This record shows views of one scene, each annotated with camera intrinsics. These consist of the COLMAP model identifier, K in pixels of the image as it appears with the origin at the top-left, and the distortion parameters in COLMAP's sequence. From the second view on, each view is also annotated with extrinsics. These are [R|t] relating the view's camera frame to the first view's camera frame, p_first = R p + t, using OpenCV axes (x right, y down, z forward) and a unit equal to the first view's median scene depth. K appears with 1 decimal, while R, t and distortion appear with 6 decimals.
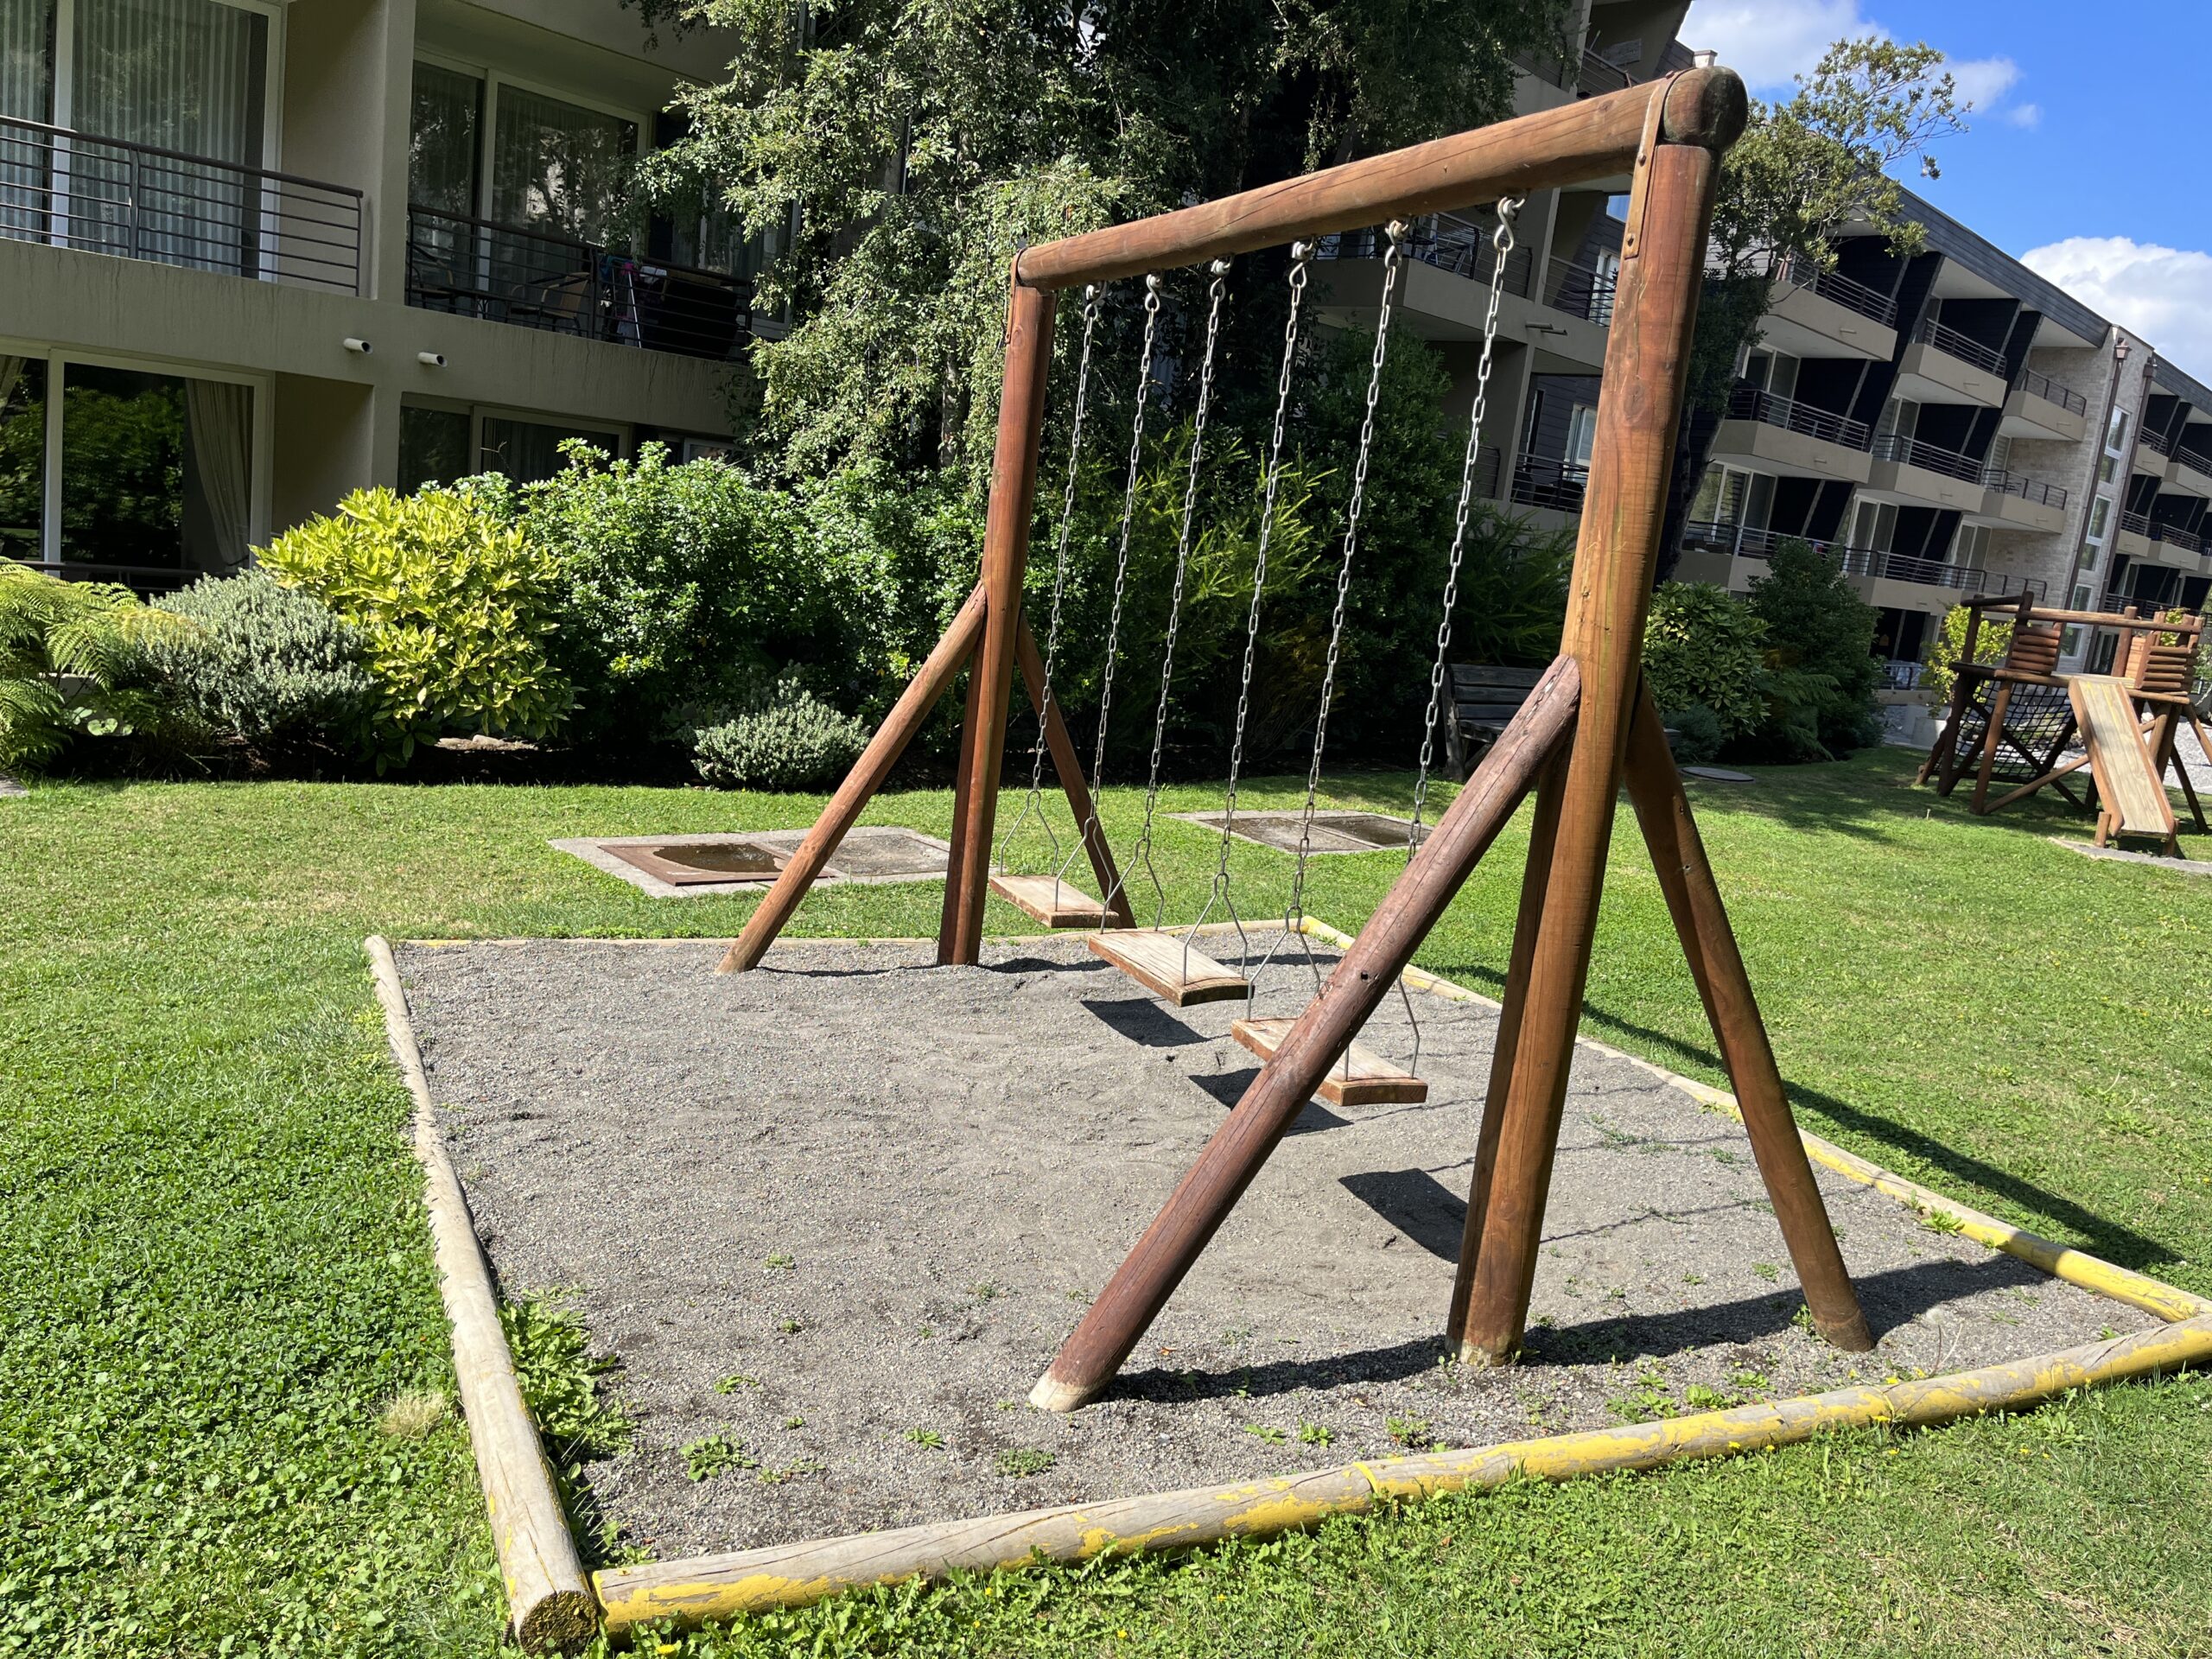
lens RADIAL K [[1668.9, 0, 1084.9], [0, 1668.9, 816.6], [0, 0, 1]] dist [0.076751, -0.100370]
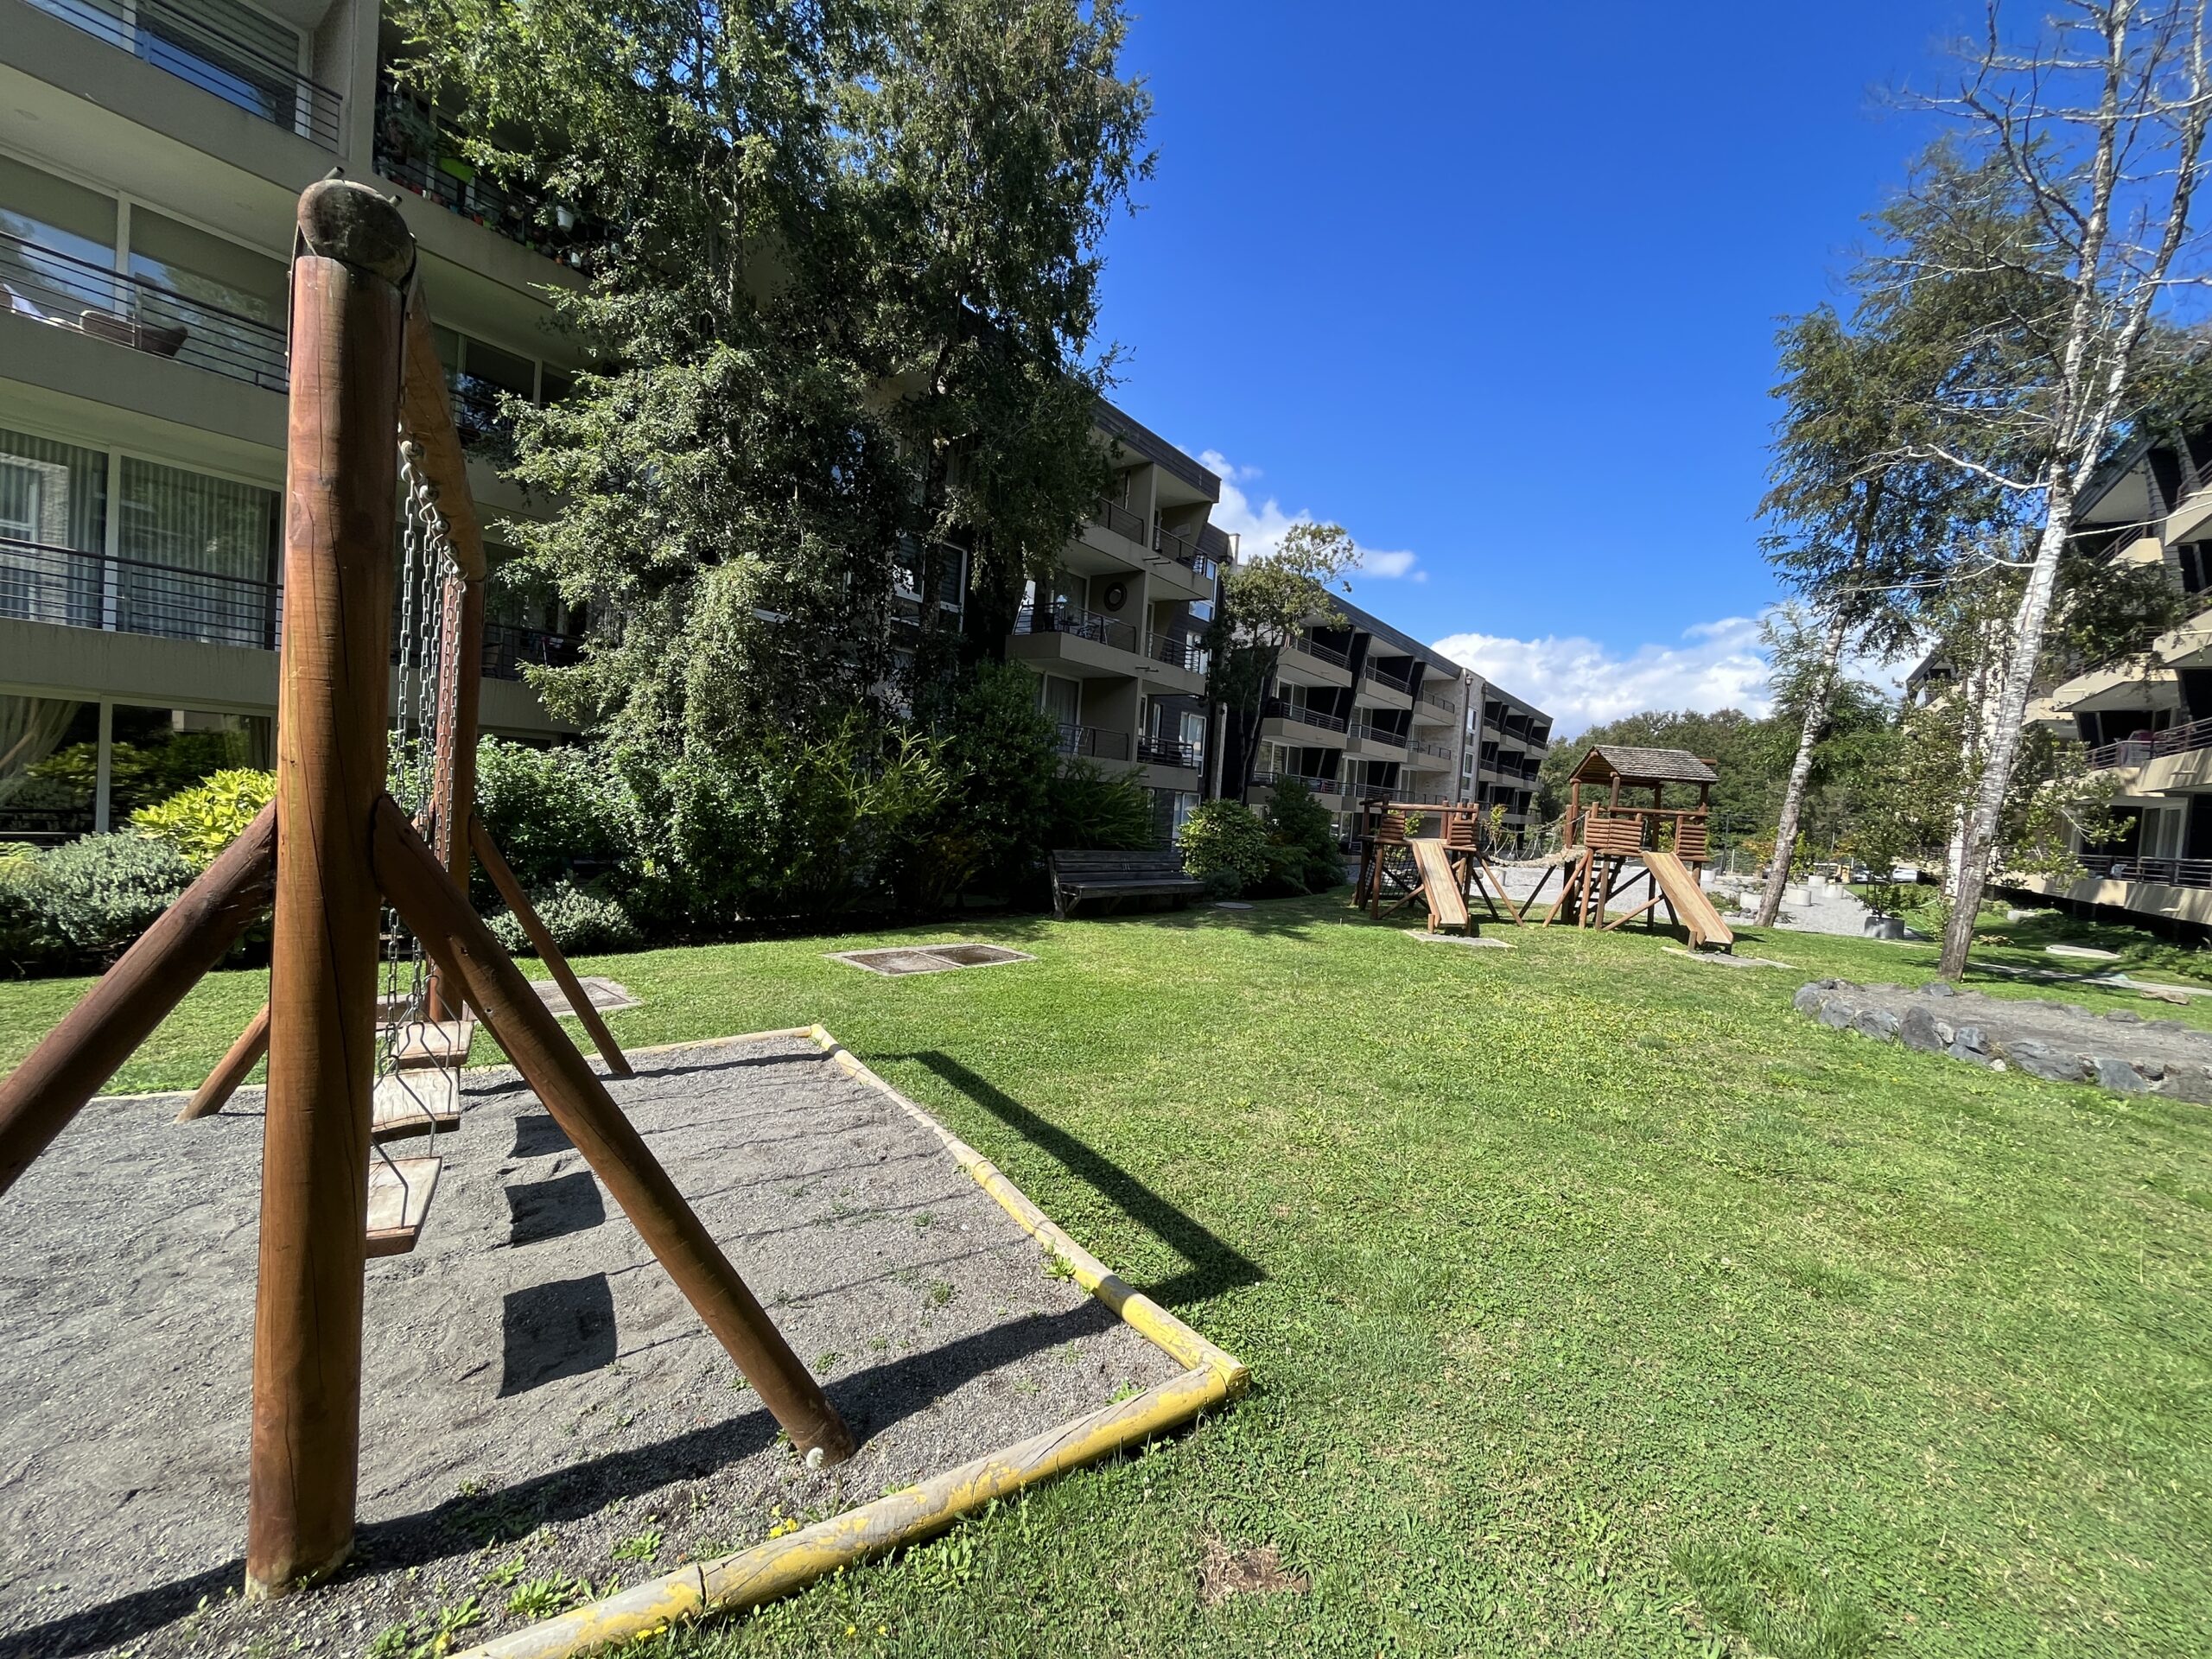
lens RADIAL K [[895.1, 0, 1097.2], [0, 895.1, 828.1], [0, 0, 1]] dist [-0.003168, 0.000162]
pose [[0.991933, -0.051993, 0.115610, 0.085082], [0.066681, 0.989653, -0.127048, 0.002135], [-0.107809, 0.133732, 0.985136, 0.058990]]
